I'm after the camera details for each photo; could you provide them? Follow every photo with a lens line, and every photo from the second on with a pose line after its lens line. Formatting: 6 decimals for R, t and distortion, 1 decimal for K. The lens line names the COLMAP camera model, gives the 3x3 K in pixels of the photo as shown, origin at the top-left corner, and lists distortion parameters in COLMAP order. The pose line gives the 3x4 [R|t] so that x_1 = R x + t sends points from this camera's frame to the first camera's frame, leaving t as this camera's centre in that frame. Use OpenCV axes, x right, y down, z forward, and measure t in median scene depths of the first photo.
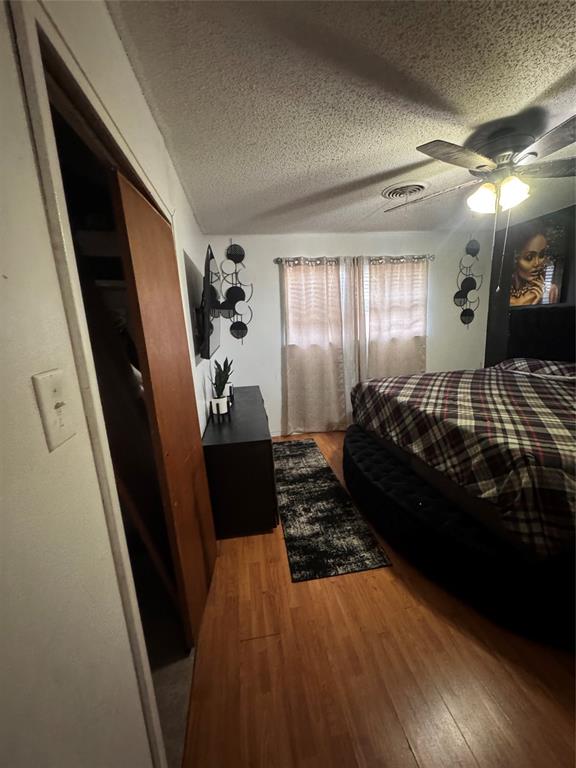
lens RADIAL K [[307.5, 0, 289.1], [0, 307.5, 383.7], [0, 0, 1]] dist [-0.005807, 0.000697]
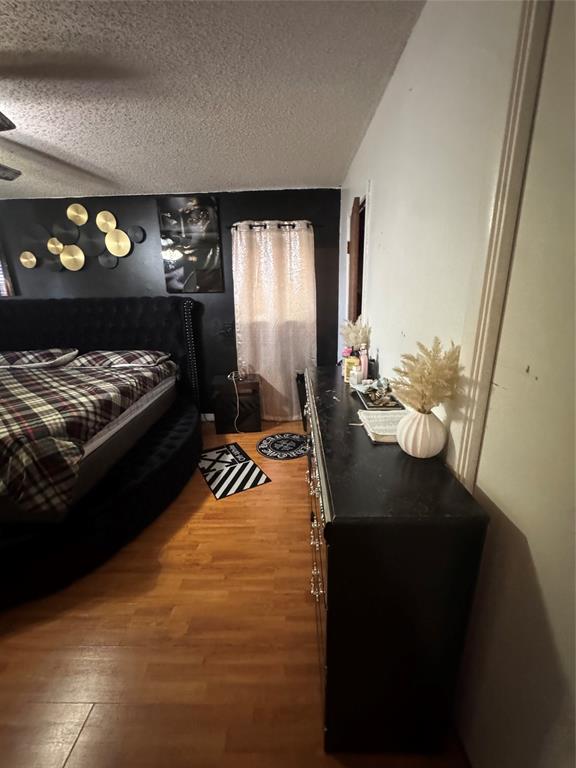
lens RADIAL K [[307.5, 0, 287.5], [0, 307.5, 383.6], [0, 0, 1]] dist [-0.005807, 0.000697]
pose [[0.184564, -0.232906, 0.954825, -0.015925], [0.215235, 0.957511, 0.191957, 0.032078], [-0.958963, 0.170083, 0.226851, -0.109258]]
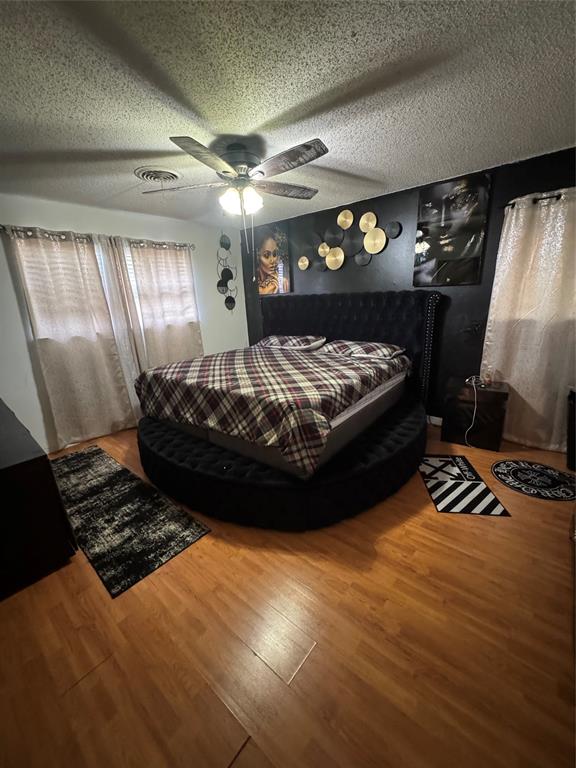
lens RADIAL K [[307.5, 0, 287.5], [0, 307.5, 384.0], [0, 0, 1]] dist [-0.005807, 0.000697]
pose [[0.760042, -0.164675, 0.628664, -0.048279], [0.141200, 0.986098, 0.087595, 0.015011], [-0.634349, 0.022192, 0.772728, -0.027788]]
